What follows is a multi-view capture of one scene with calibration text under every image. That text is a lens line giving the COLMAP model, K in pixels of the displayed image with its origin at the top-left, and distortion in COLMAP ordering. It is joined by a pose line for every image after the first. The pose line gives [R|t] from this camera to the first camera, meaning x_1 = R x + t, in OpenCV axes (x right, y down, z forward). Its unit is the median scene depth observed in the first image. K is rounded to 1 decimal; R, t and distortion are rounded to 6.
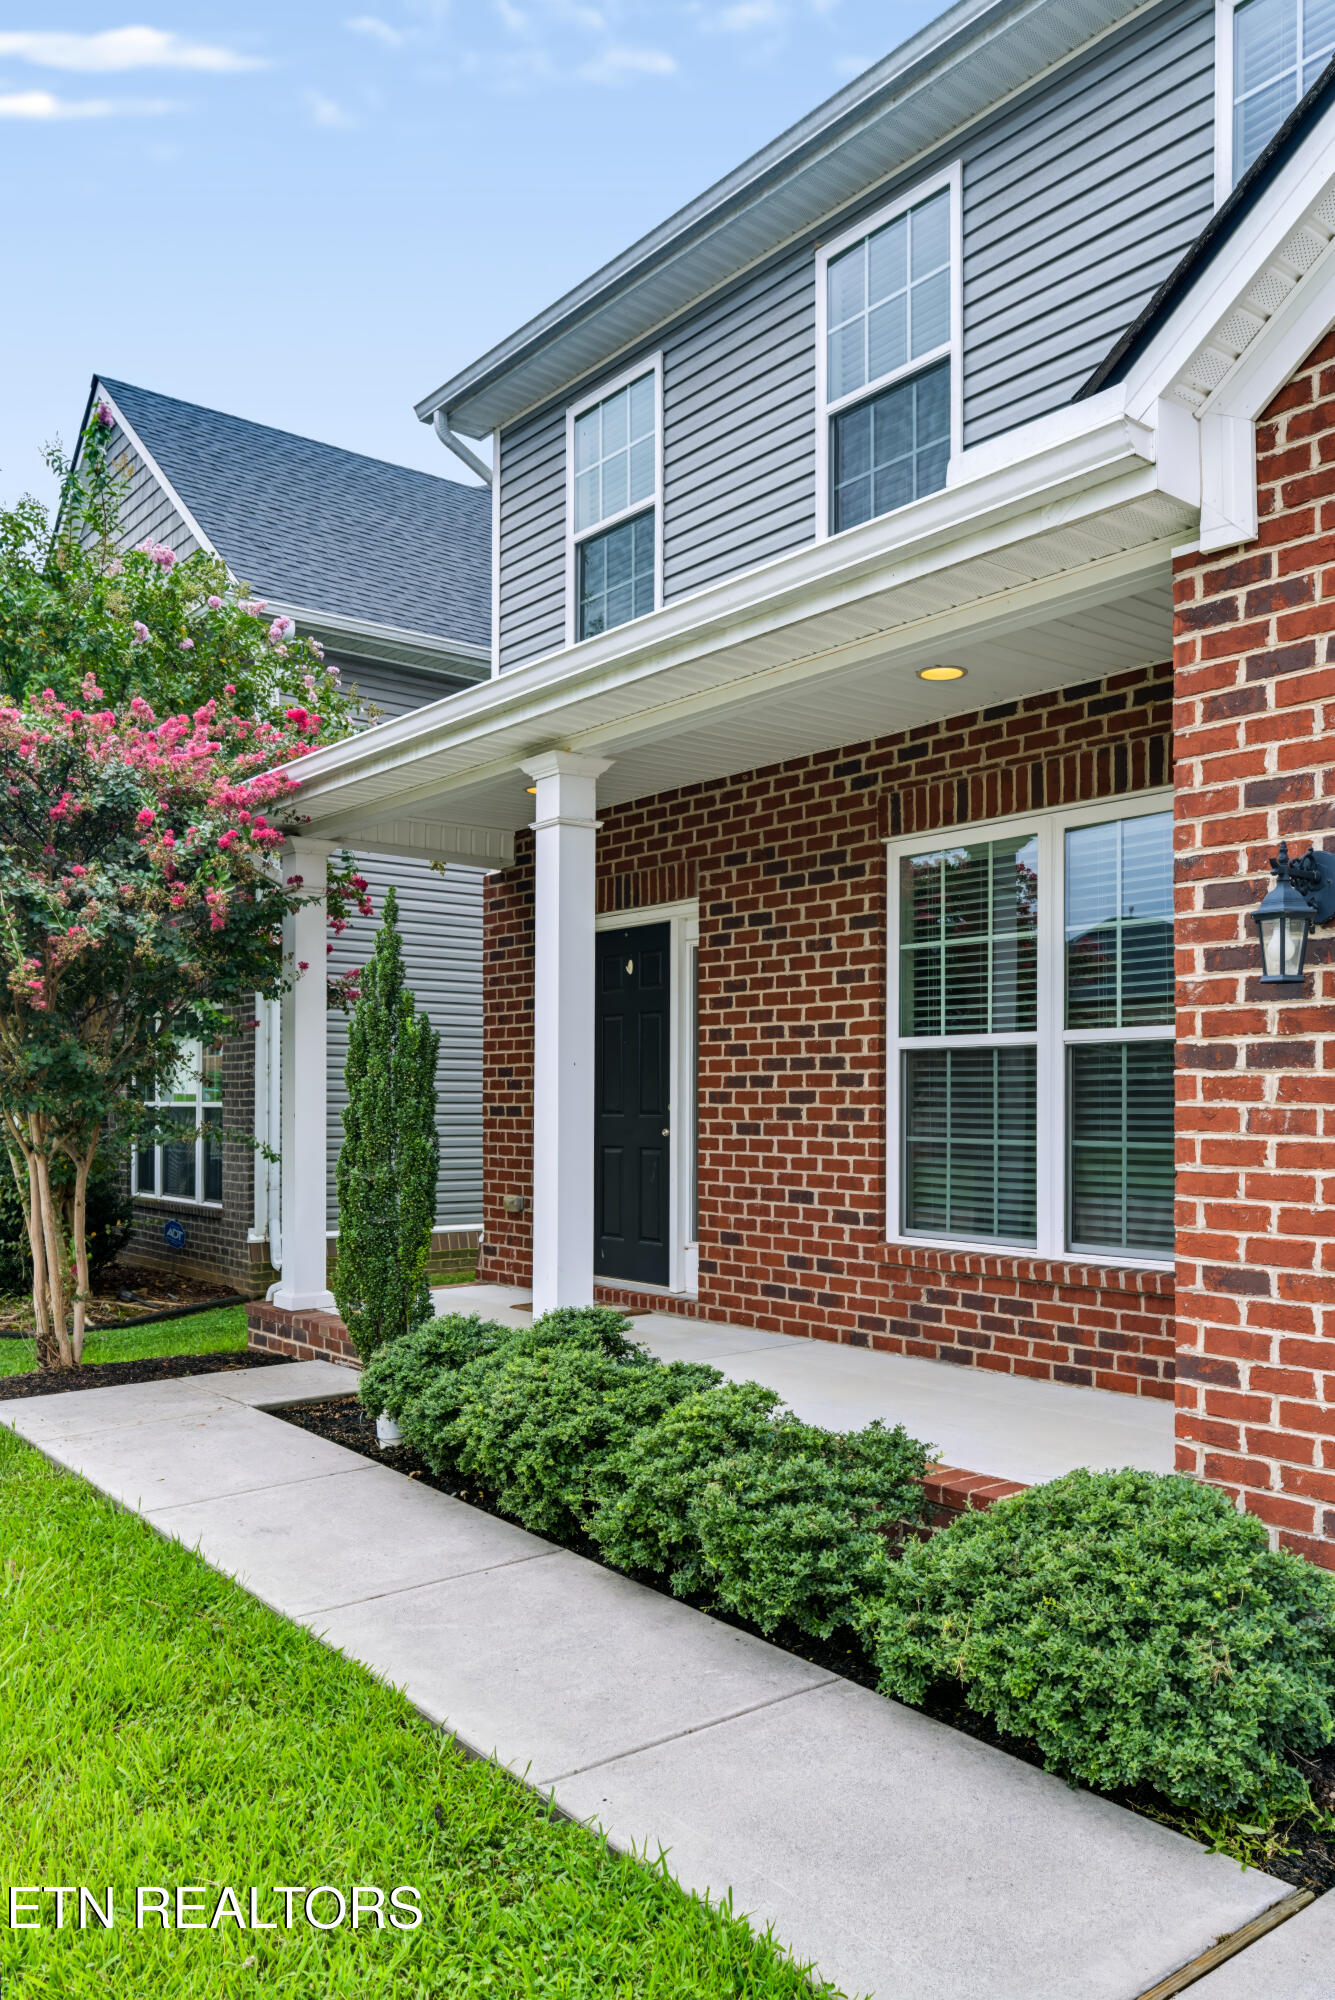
lens RADIAL K [[1505.8, 0, 702.3], [0, 1505.8, 1108.0], [0, 0, 1]] dist [-0.010650, -0.000653]
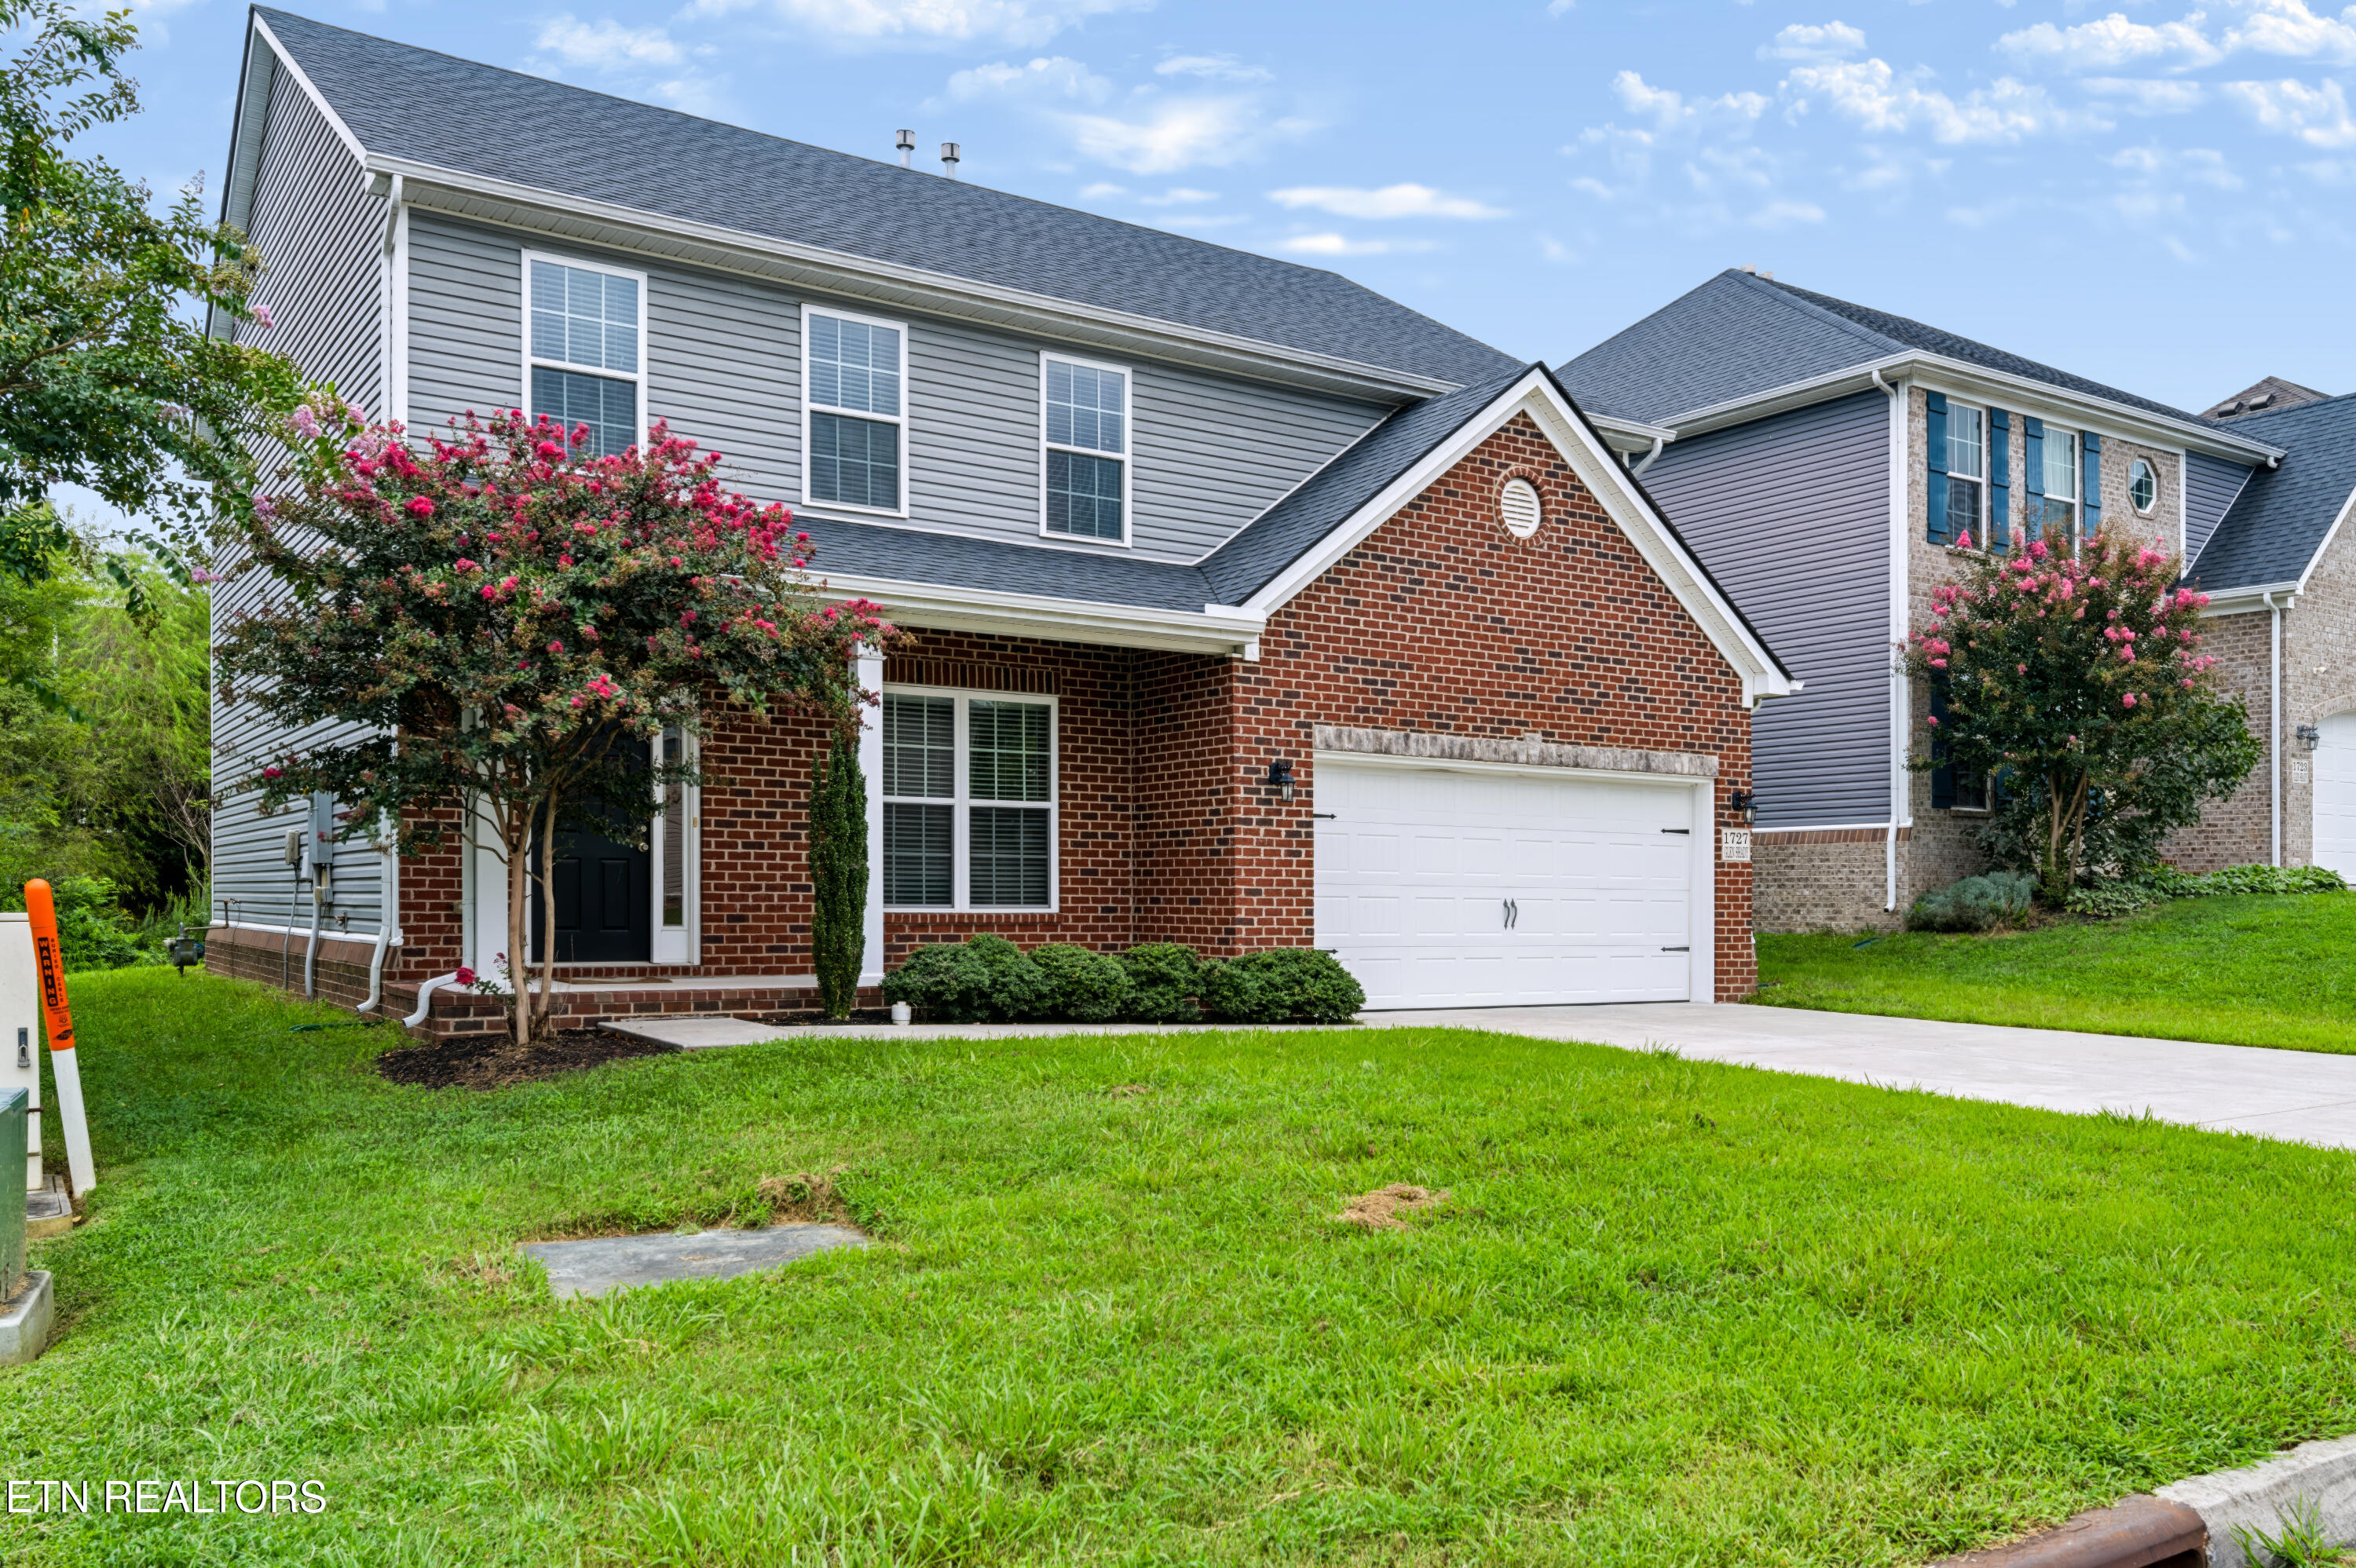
lens RADIAL K [[1879.2, 0, 1179.4], [0, 1879.2, 952.7], [0, 0, 1]] dist [-0.009466, -0.035118]
pose [[0.083857, -0.029886, 0.996030, -2.029657], [-0.006468, 0.999513, 0.030535, 0.068376], [-0.996457, -0.009002, 0.083623, 0.455758]]
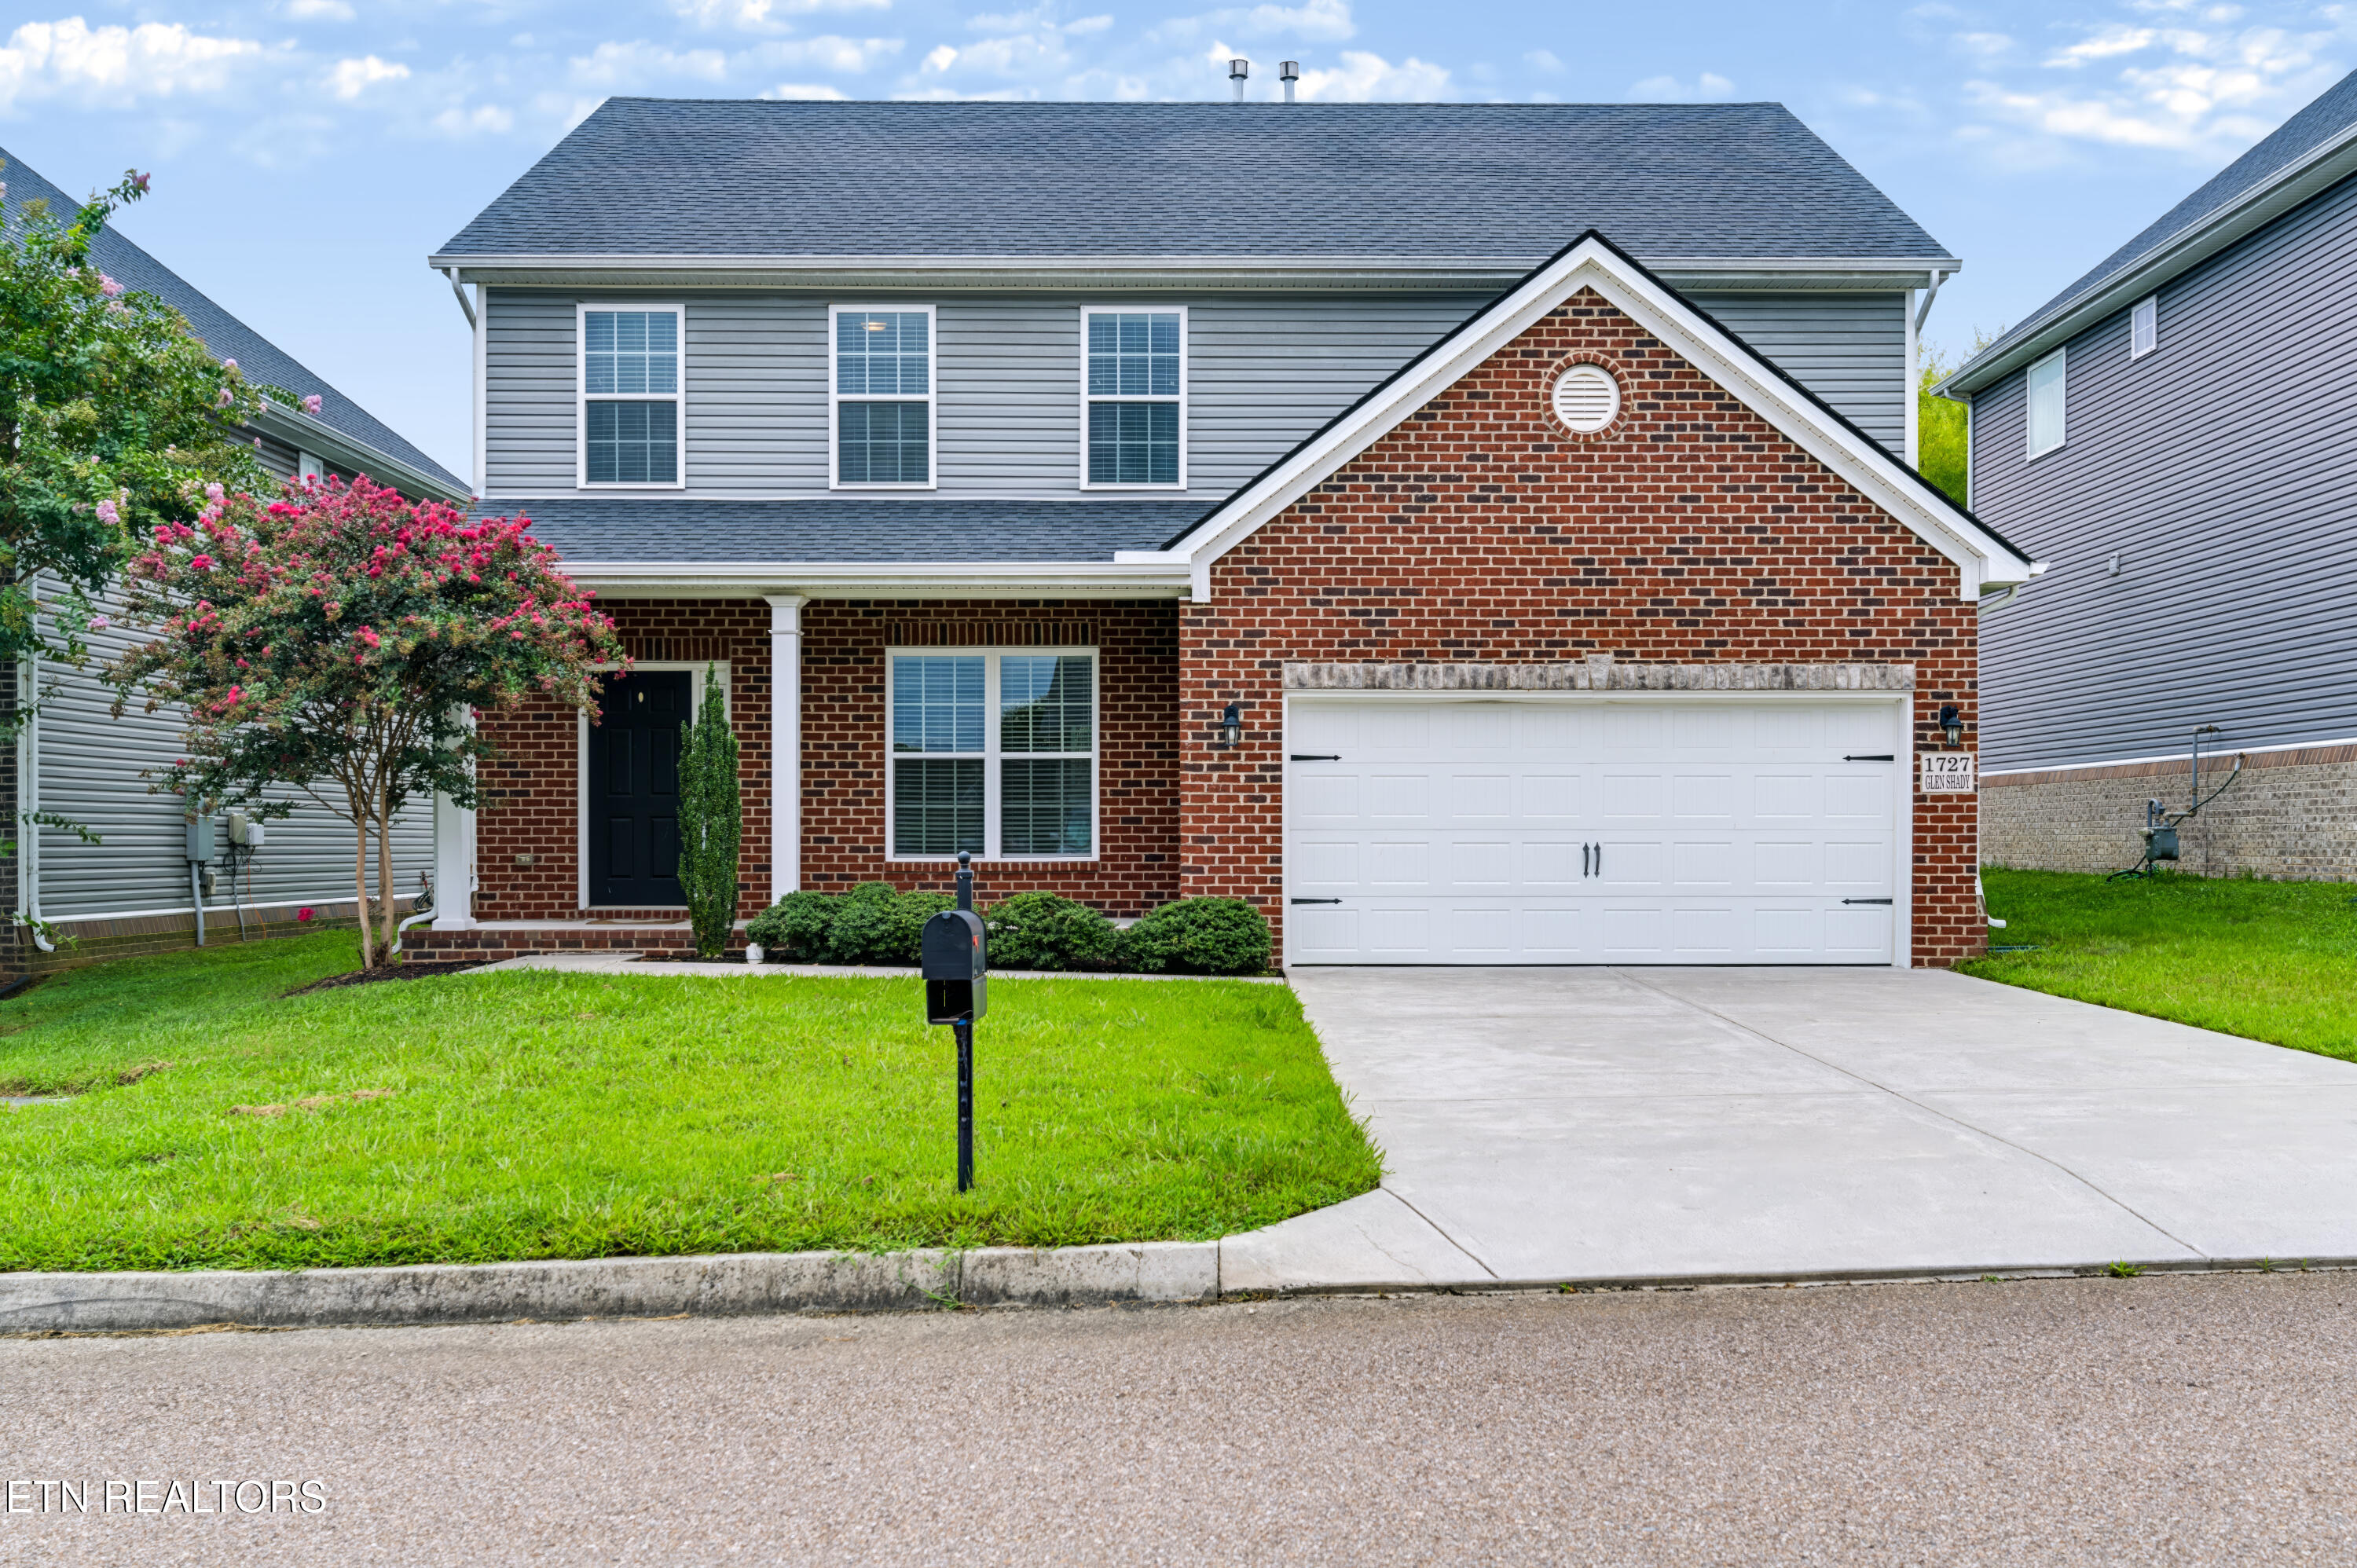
lens RADIAL K [[2149.3, 0, 1238.3], [0, 2149.3, 942.7], [0, 0, 1]] dist [-0.011148, 0.030645]
pose [[0.609675, -0.044277, 0.791414, -1.753529], [0.005042, 0.998635, 0.051987, 0.054089], [-0.792635, -0.027705, 0.609066, -0.994114]]
